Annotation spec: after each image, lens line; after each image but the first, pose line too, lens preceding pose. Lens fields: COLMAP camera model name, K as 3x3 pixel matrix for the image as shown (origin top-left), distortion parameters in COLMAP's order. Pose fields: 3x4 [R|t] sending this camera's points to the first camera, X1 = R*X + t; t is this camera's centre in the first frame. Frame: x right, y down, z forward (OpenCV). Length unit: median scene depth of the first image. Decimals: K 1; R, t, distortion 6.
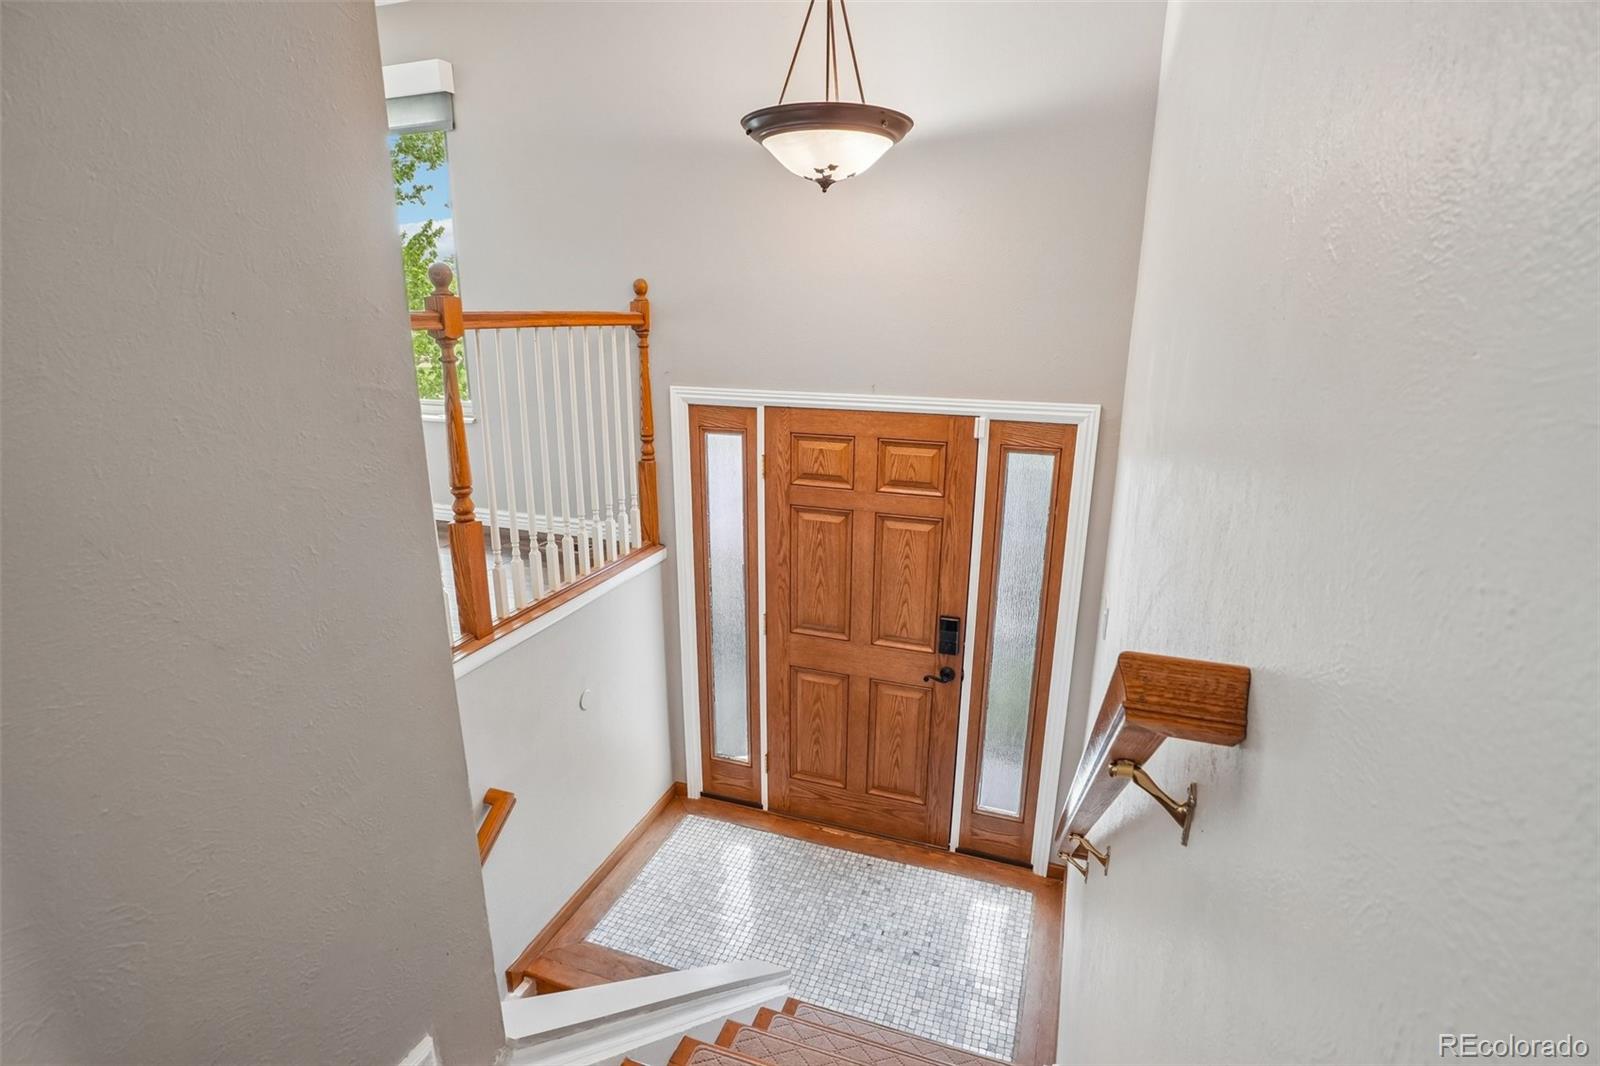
lens RADIAL K [[786.0, 0, 800.4], [0, 786.0, 535.6], [0, 0, 1]] dist [-0.021334, 0.008784]
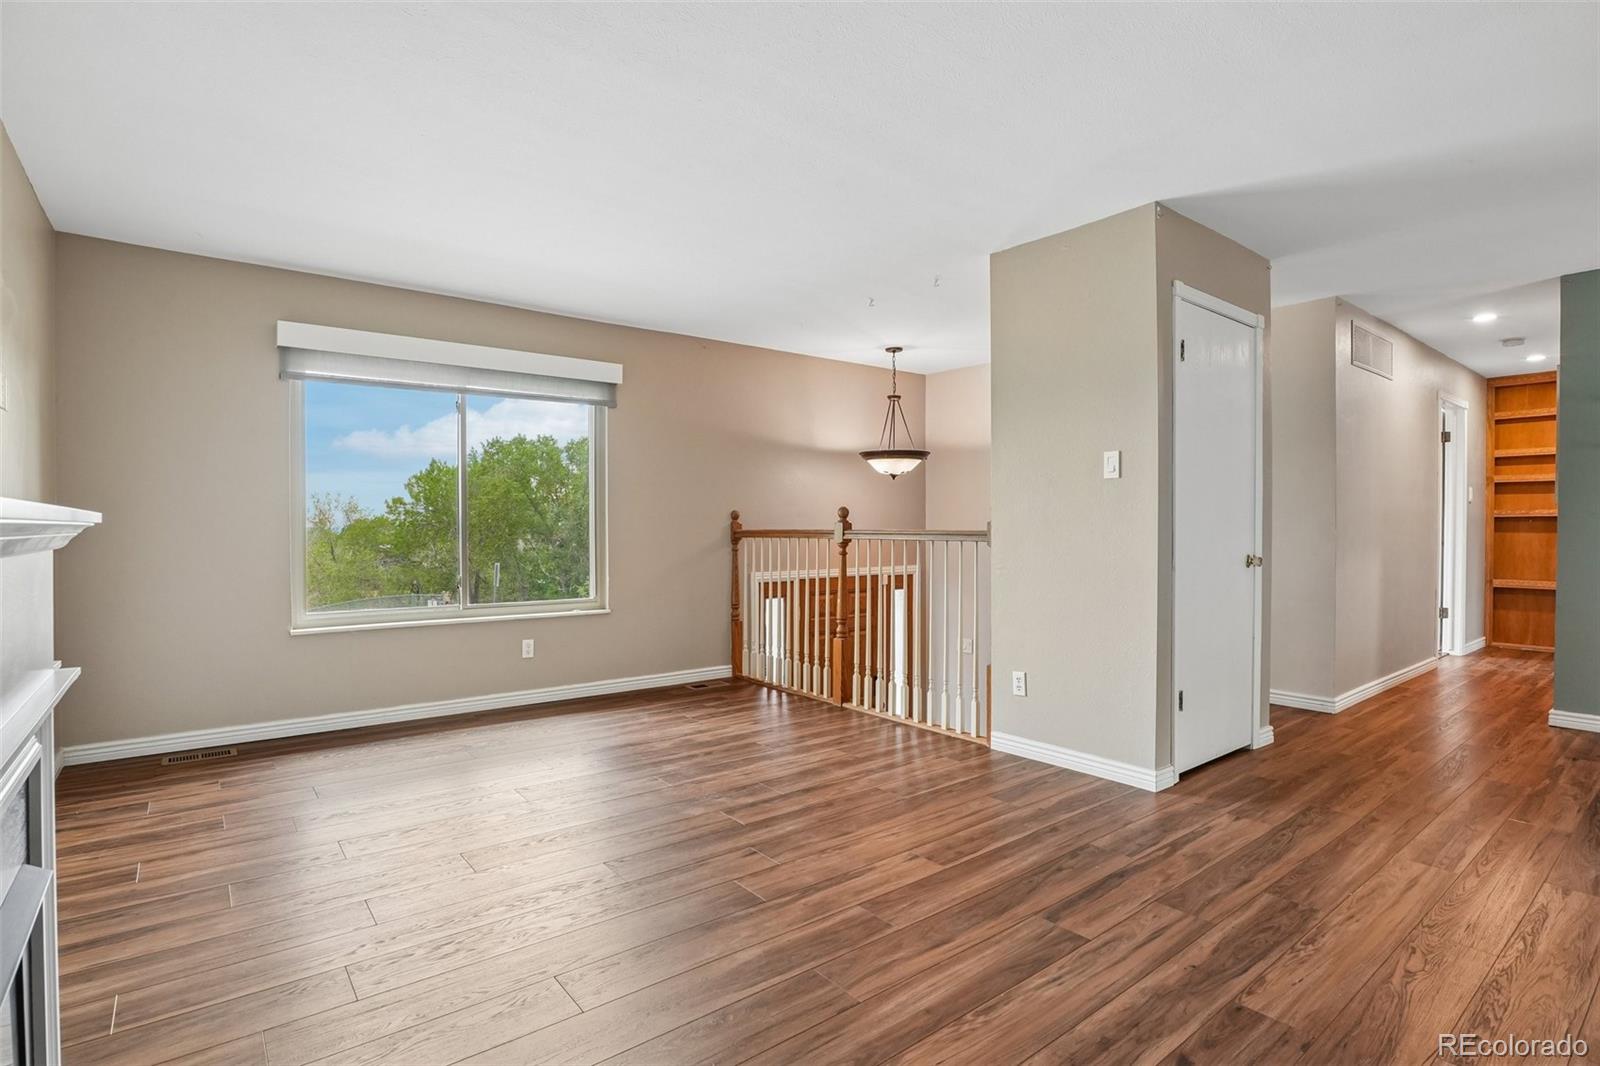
lens RADIAL K [[786.0, 0, 800.4], [0, 786.0, 535.6], [0, 0, 1]] dist [-0.021334, 0.008784]
pose [[0.520125, -0.018886, 0.853882, -1.749745], [0.233771, 0.964726, -0.121059, -0.045678], [-0.821475, 0.262578, 0.506193, 0.059439]]
